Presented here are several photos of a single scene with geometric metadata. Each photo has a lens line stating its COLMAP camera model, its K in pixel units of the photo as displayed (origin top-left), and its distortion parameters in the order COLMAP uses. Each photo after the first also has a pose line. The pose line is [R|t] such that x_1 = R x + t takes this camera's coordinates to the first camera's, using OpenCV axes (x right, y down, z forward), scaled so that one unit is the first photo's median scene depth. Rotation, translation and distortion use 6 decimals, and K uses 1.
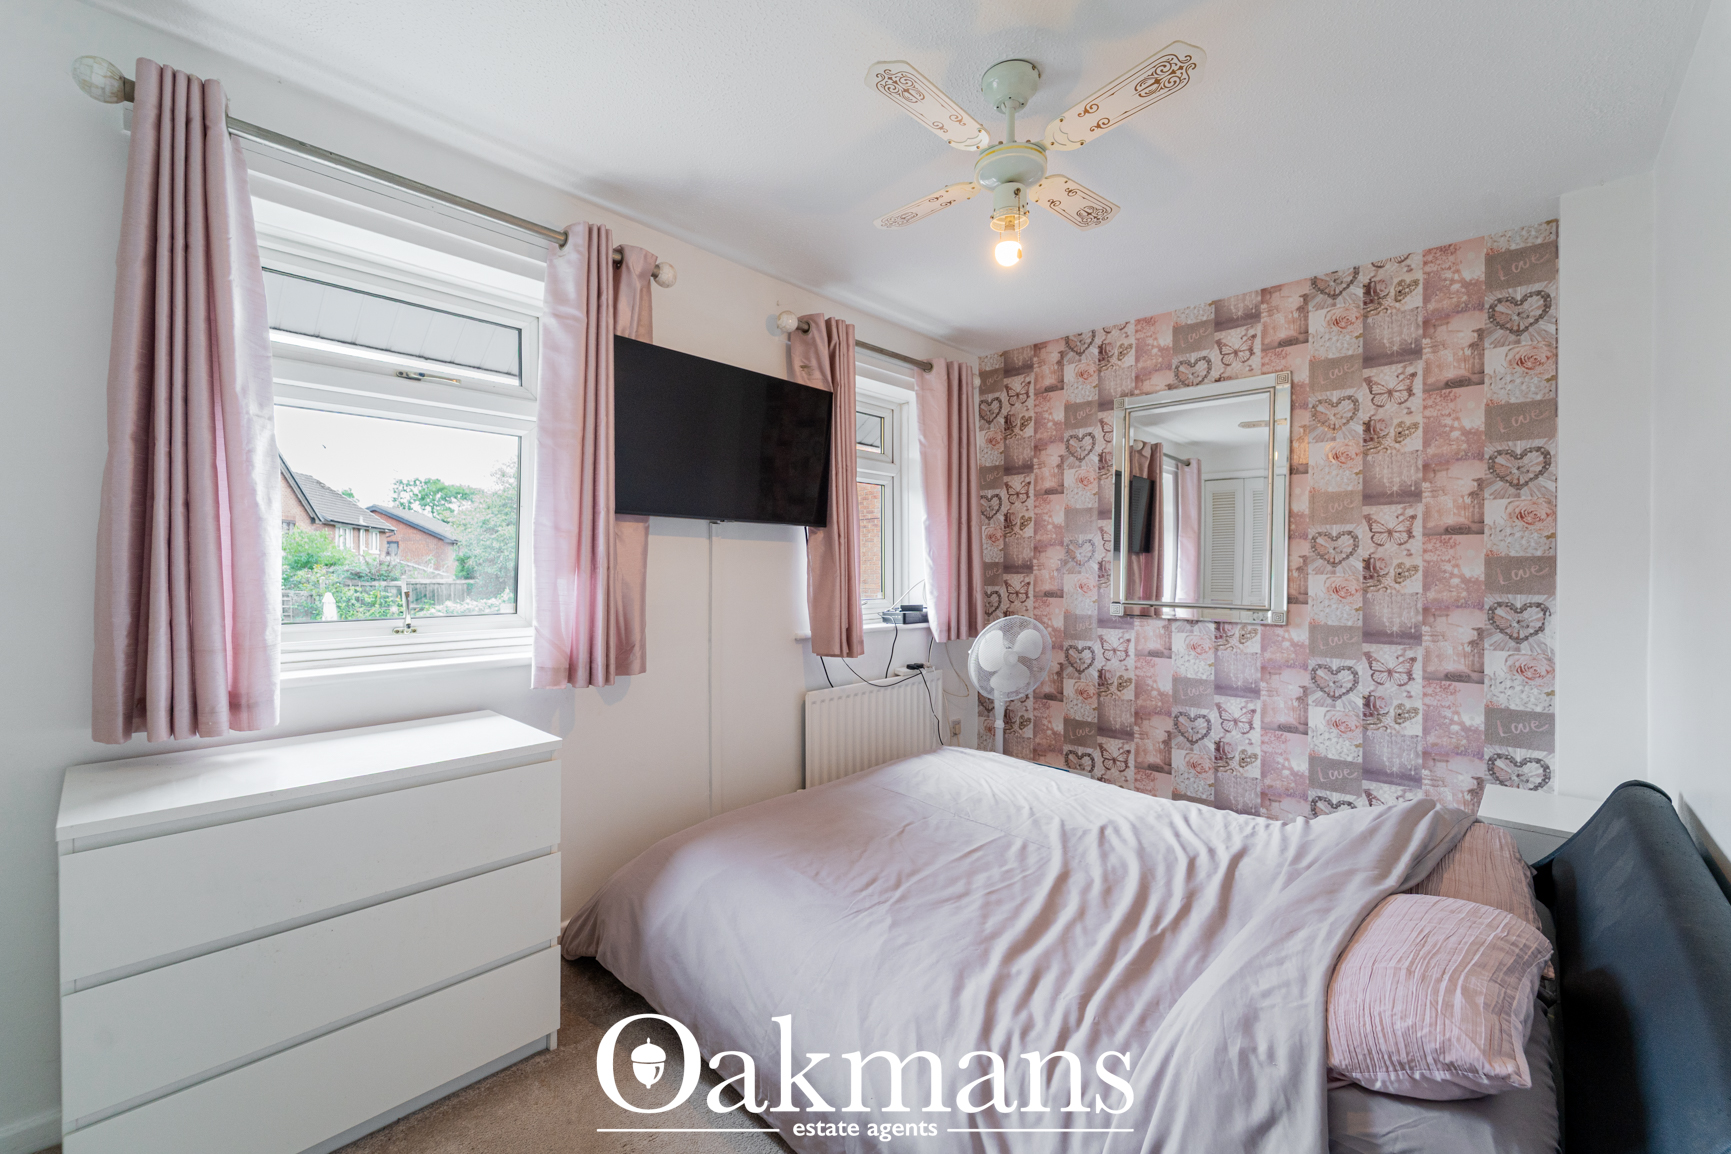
lens RADIAL K [[709.9, 0, 865.5], [0, 709.9, 577.0], [0, 0, 1]] dist [-0.000375, -0.000142]
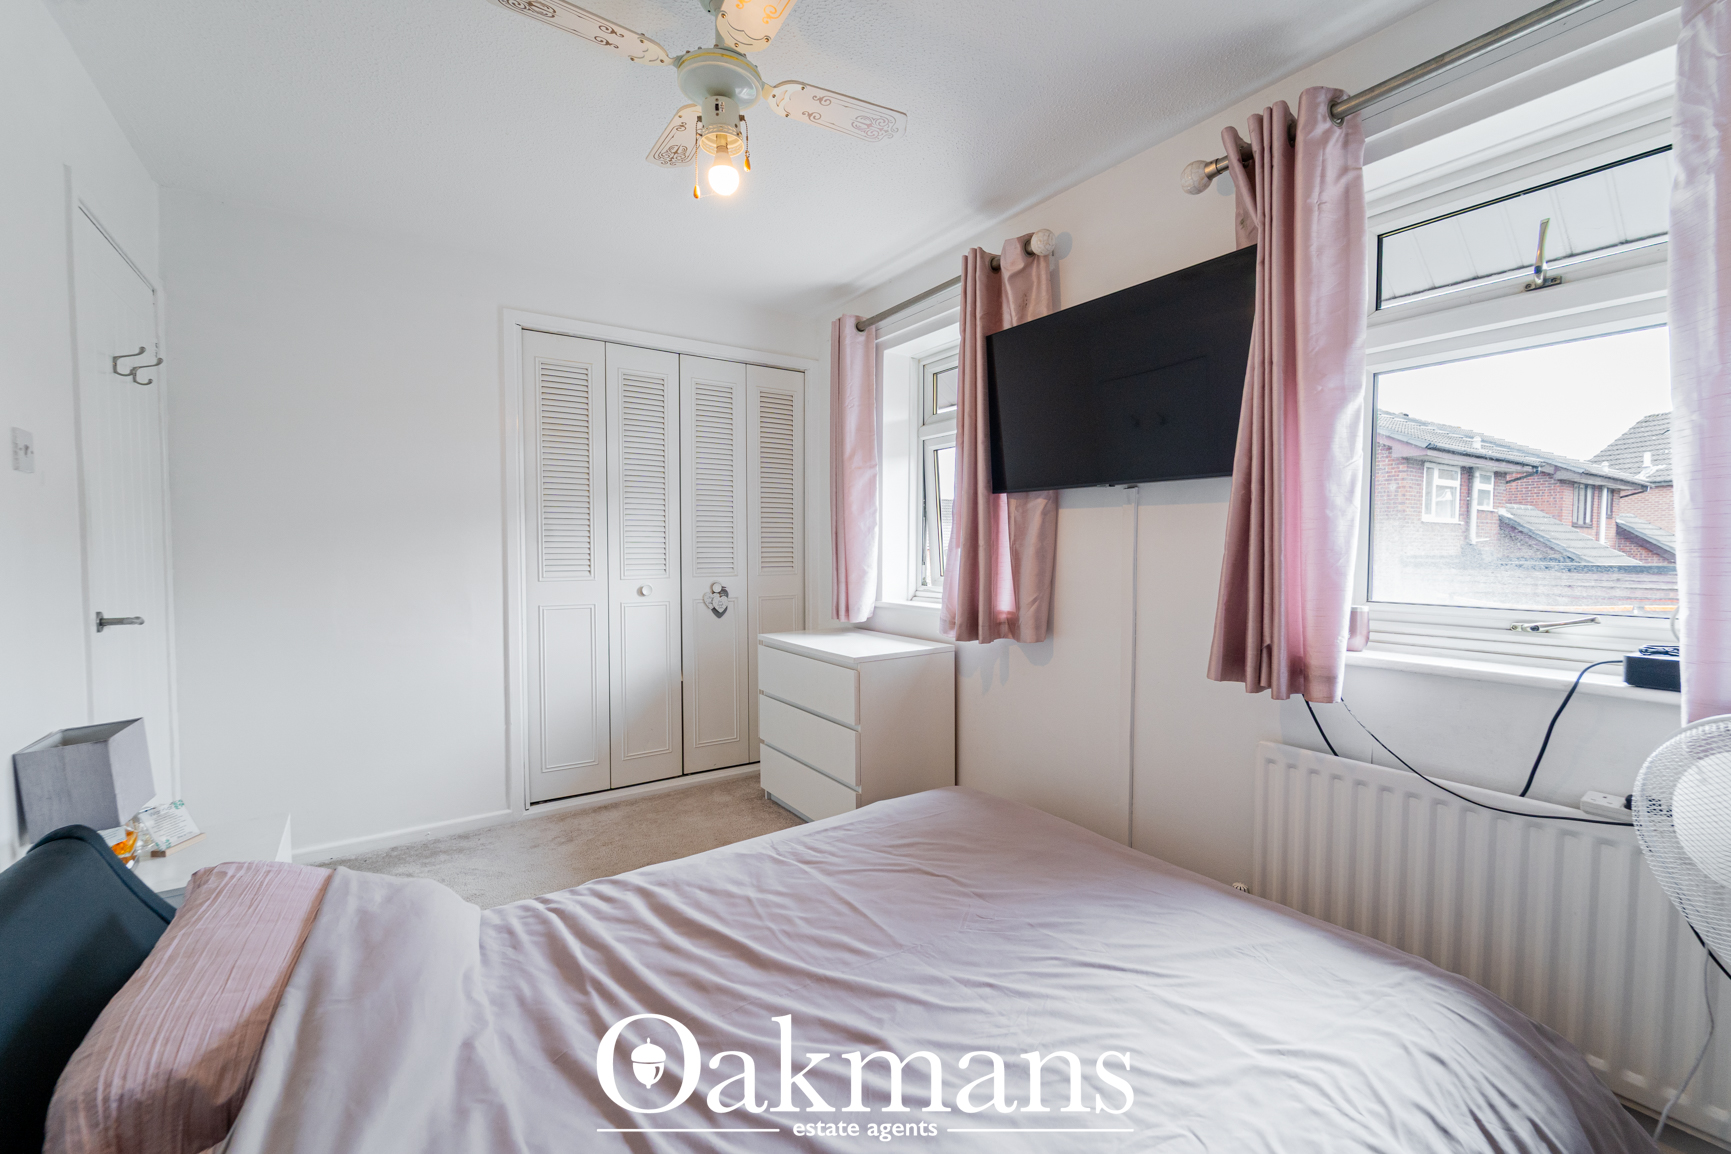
lens RADIAL K [[709.9, 0, 865.5], [0, 709.9, 577.0], [0, 0, 1]] dist [-0.000375, -0.000142]
pose [[-0.231484, 0.041244, -0.971964, 0.878618], [-0.007015, 0.999004, 0.044062, -0.007979], [0.972813, 0.017018, -0.230964, 1.176059]]
